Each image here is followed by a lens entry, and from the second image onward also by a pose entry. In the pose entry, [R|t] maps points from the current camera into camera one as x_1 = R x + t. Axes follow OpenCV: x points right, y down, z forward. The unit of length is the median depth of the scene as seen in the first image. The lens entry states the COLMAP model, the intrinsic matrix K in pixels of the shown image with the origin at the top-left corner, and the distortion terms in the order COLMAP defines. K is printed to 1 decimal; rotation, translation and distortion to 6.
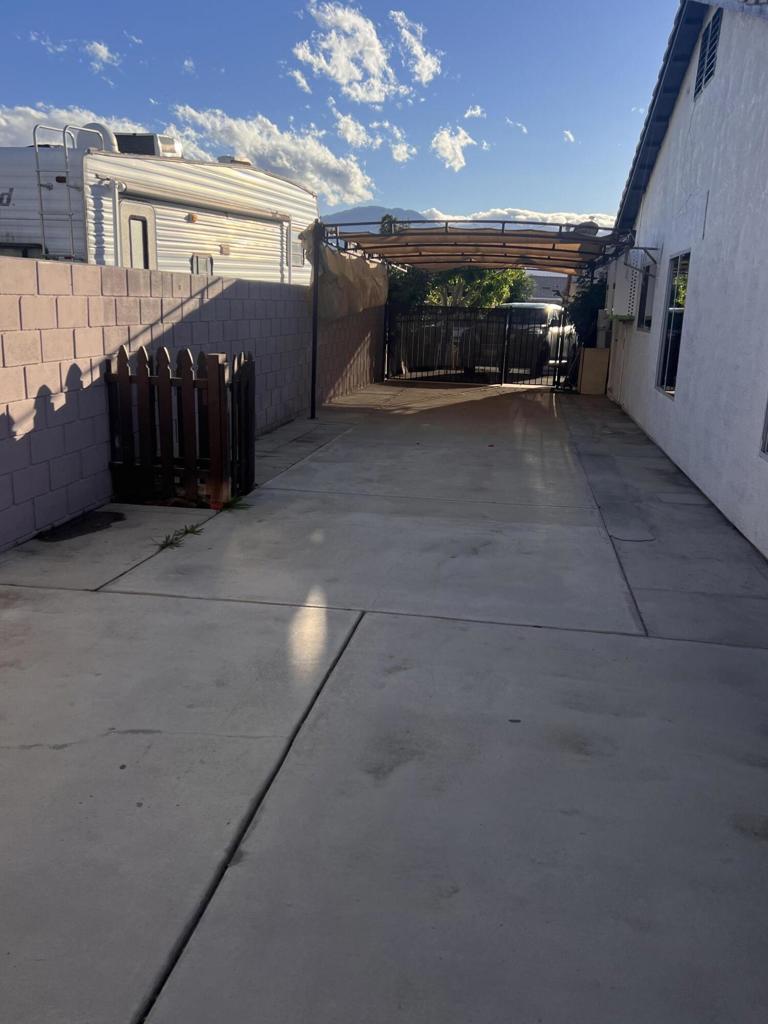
lens RADIAL K [[857.9, 0, 384.0], [0, 857.9, 512.0], [0, 0, 1]] dist [0.059811, -0.000096]
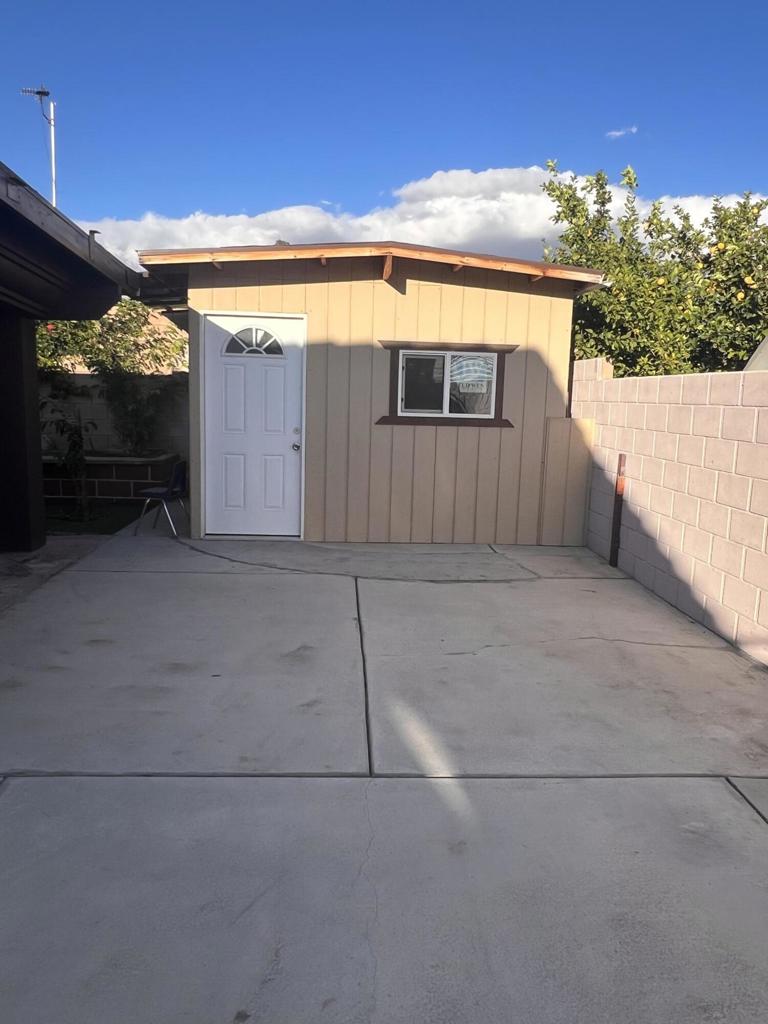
lens RADIAL K [[751.6, 0, 384.0], [0, 751.6, 512.0], [0, 0, 1]] dist [-0.000216, -0.000189]
pose [[-0.973627, -0.035766, -0.225323, 0.152167], [-0.119779, 0.920704, 0.371425, -0.425130], [0.194172, 0.388618, -0.900707, 1.818930]]
